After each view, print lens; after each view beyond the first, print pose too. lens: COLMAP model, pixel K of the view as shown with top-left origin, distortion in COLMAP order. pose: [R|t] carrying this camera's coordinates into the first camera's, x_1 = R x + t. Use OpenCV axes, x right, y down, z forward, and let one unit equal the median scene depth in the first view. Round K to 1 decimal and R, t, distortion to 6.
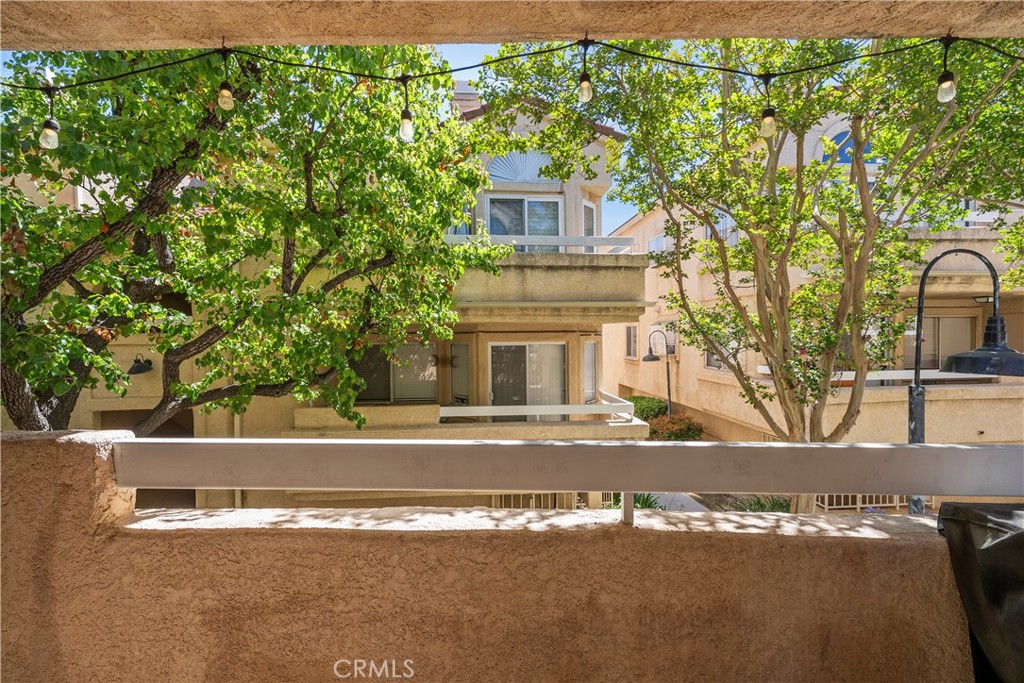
lens RADIAL K [[416.1, 0, 514.0], [0, 416.1, 334.9], [0, 0, 1]] dist [-0.000185, -0.000036]
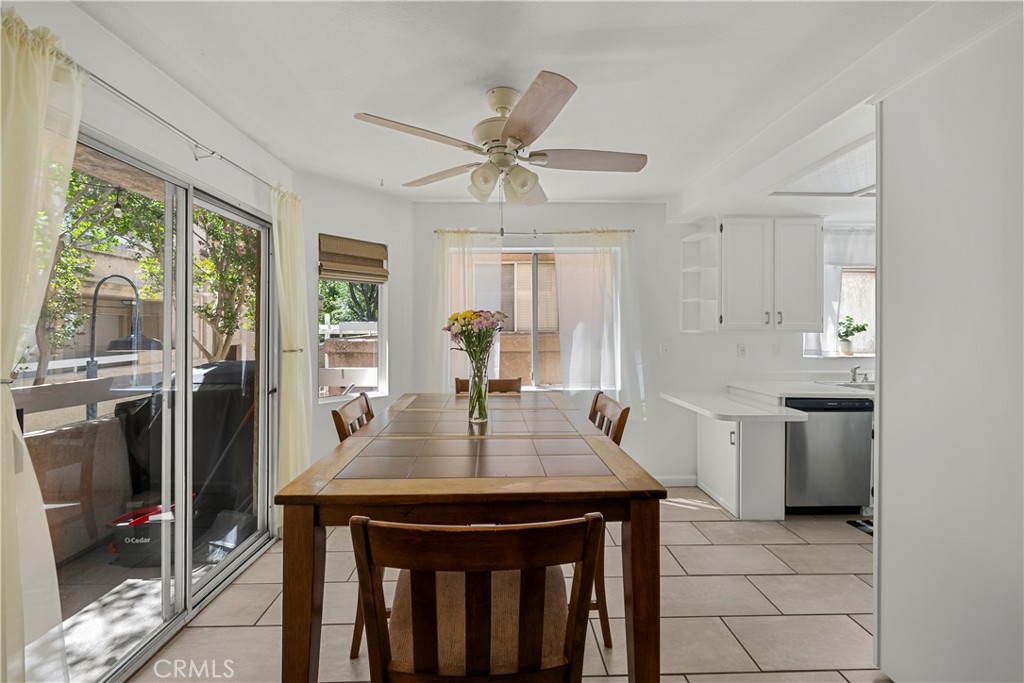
lens RADIAL K [[401.9, 0, 516.8], [0, 401.9, 324.7], [0, 0, 1]] dist [-0.003729, -0.000223]
pose [[-0.047127, 0.010068, 0.998838, -0.266180], [0.013200, 0.999868, -0.009455, 0.017871], [-0.998802, 0.012739, -0.047254, -0.228790]]
